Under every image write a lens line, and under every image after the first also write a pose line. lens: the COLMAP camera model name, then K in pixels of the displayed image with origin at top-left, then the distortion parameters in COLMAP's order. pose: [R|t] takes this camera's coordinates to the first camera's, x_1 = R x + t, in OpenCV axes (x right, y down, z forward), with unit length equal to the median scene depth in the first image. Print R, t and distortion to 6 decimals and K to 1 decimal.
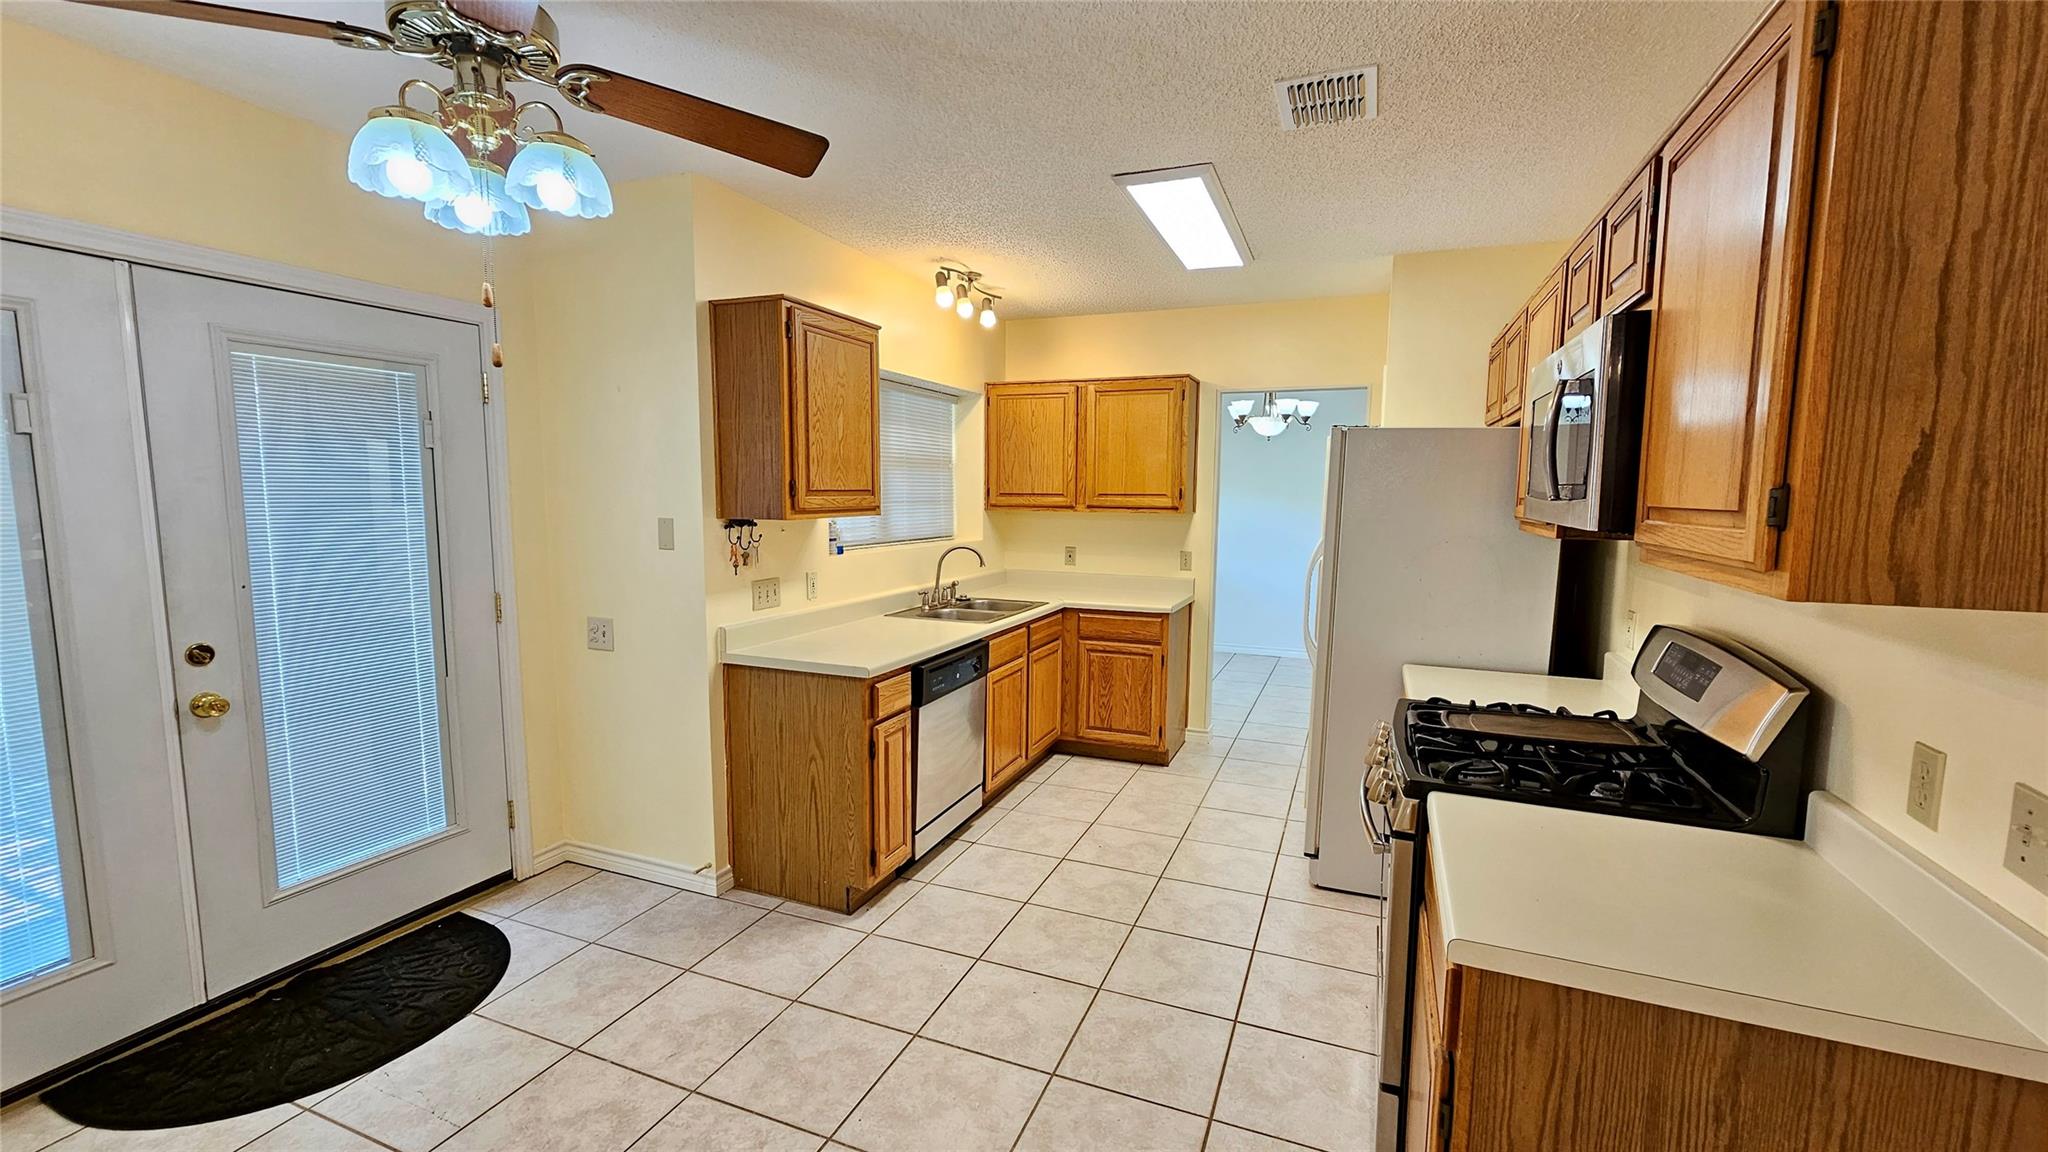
lens RADIAL K [[839.9, 0, 1032.0], [0, 839.9, 574.1], [0, 0, 1]] dist [0.002020, 0.000295]
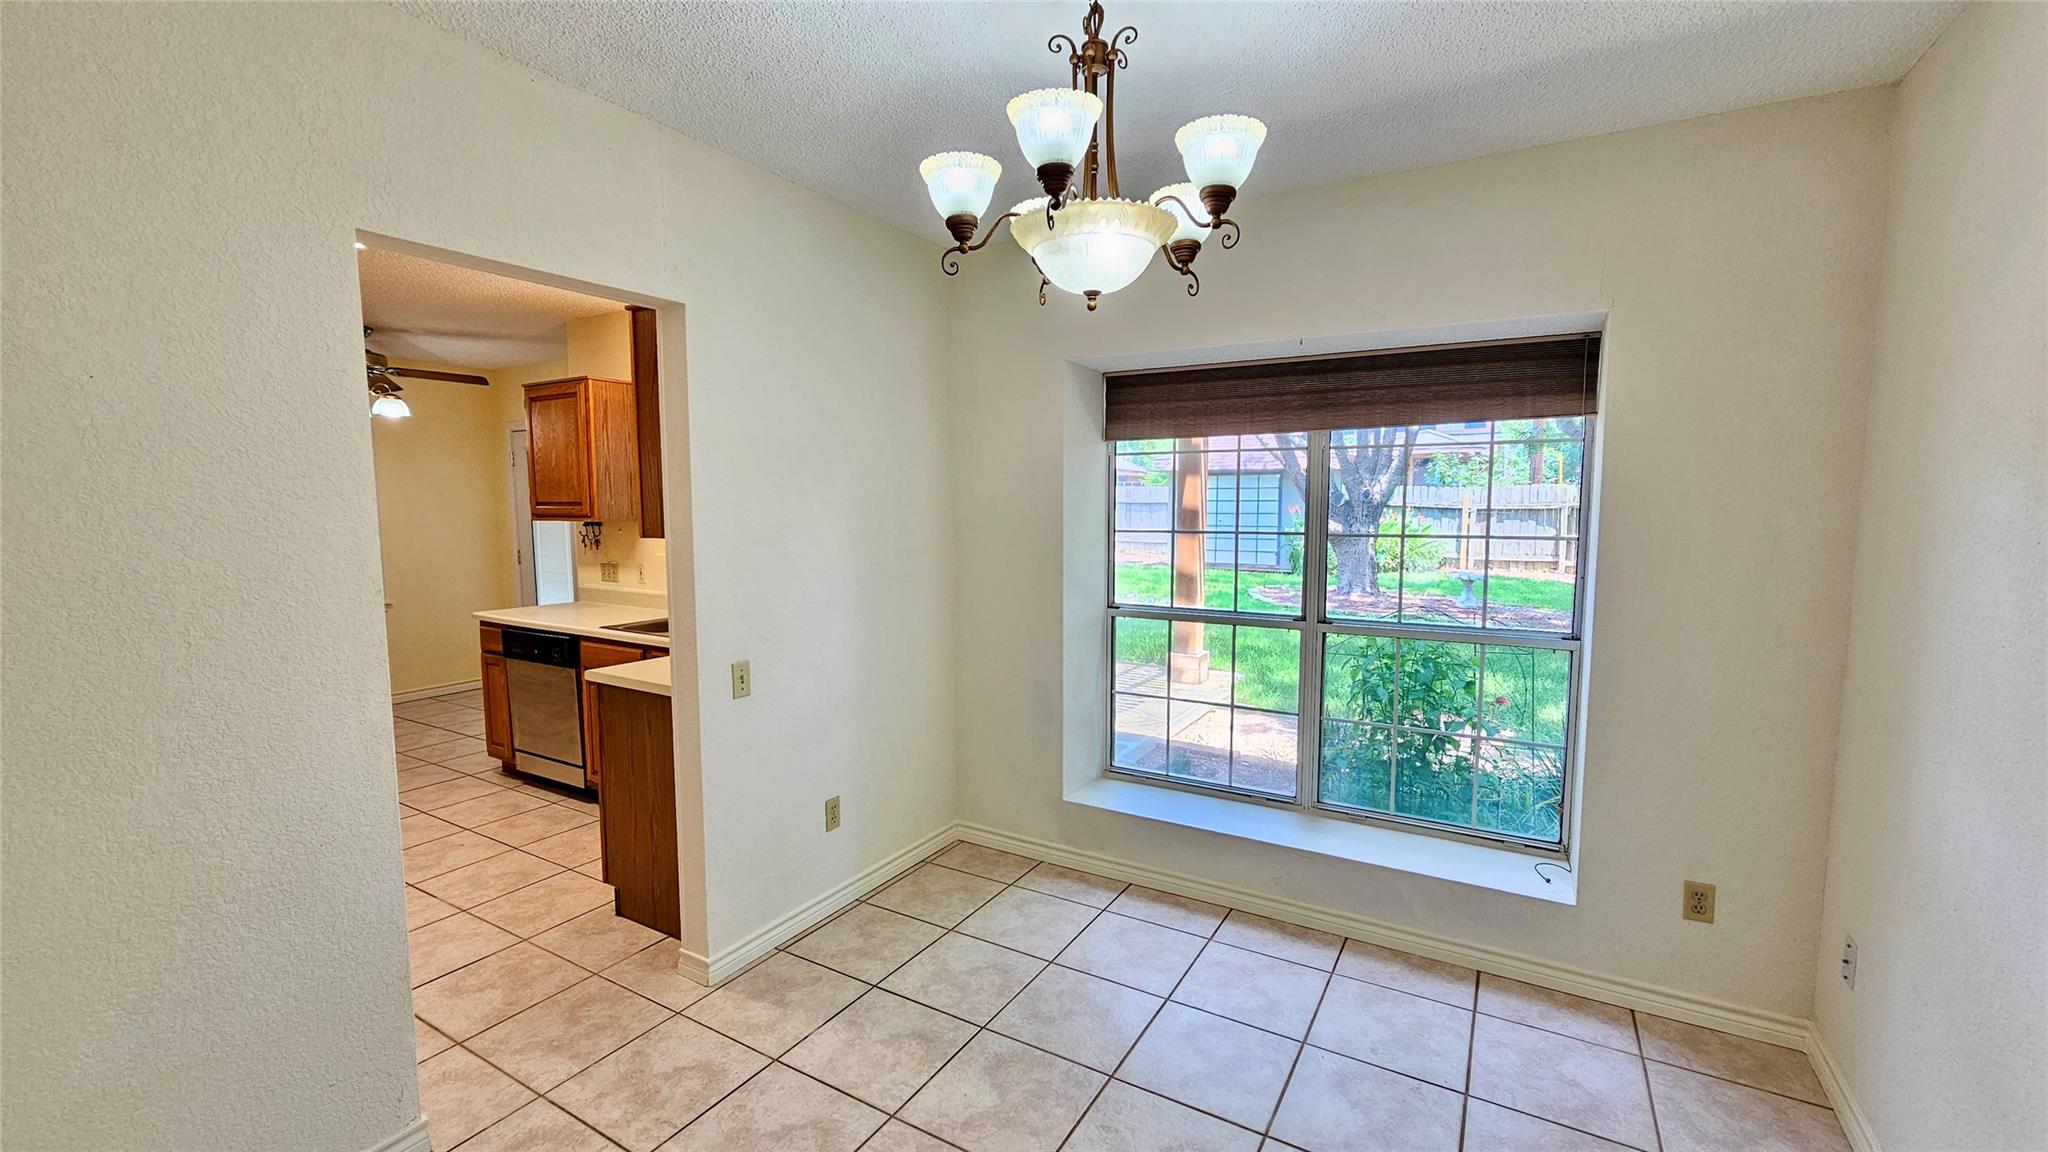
lens RADIAL K [[839.9, 0, 1016.1], [0, 839.9, 584.7], [0, 0, 1]] dist [0.002020, 0.000295]
pose [[-0.155413, 0.084284, -0.984247, 1.093125], [-0.107046, 0.989050, 0.101598, -0.192468], [0.982033, 0.121149, -0.144689, 2.016756]]
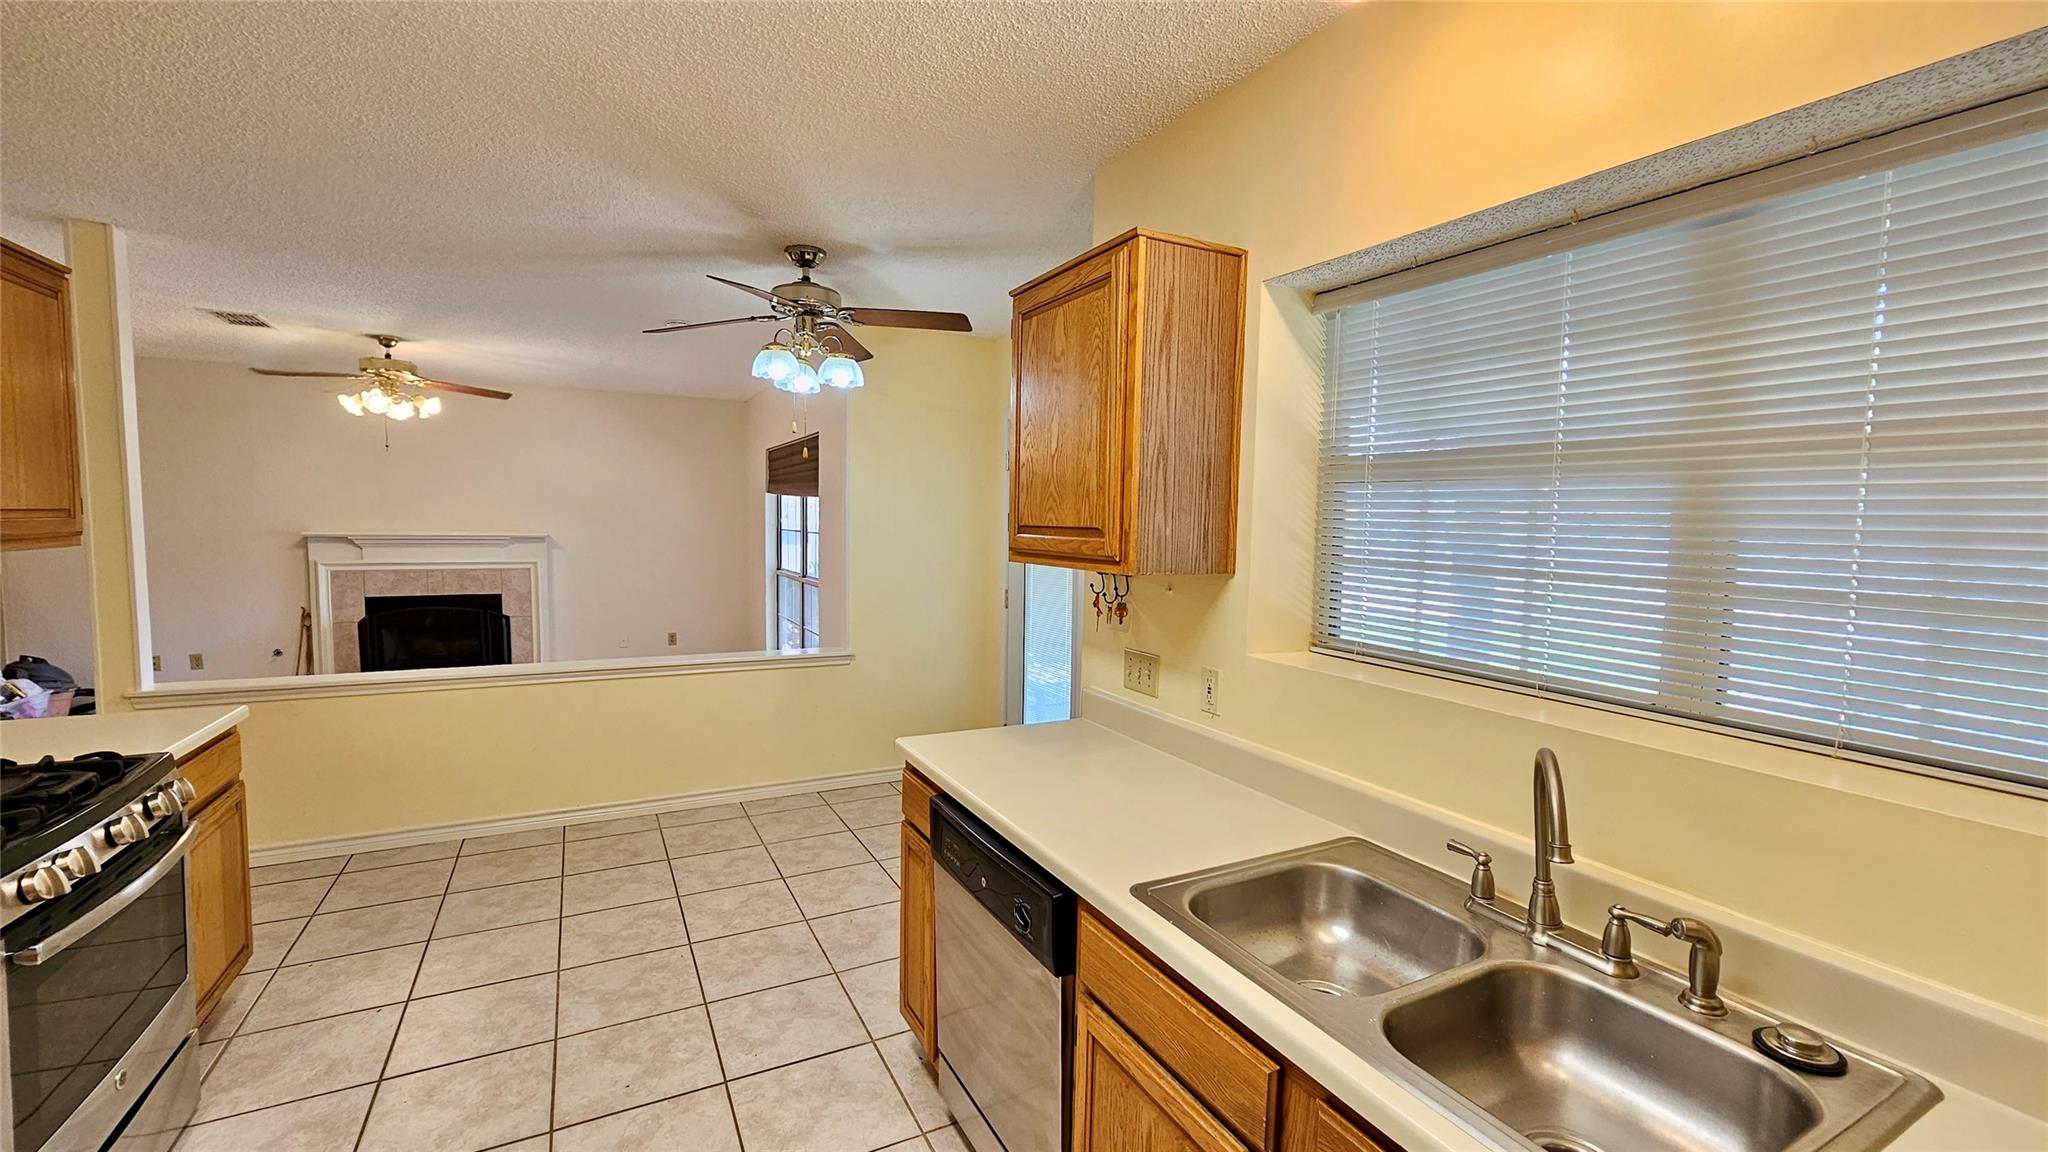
lens RADIAL K [[839.9, 0, 1022.6], [0, 839.9, 583.8], [0, 0, 1]] dist [0.002020, 0.000295]
pose [[-0.646122, 0.035538, -0.762406, 0.310010], [-0.107855, 0.984640, 0.137301, -0.146144], [0.755575, 0.170942, -0.632365, 1.427640]]
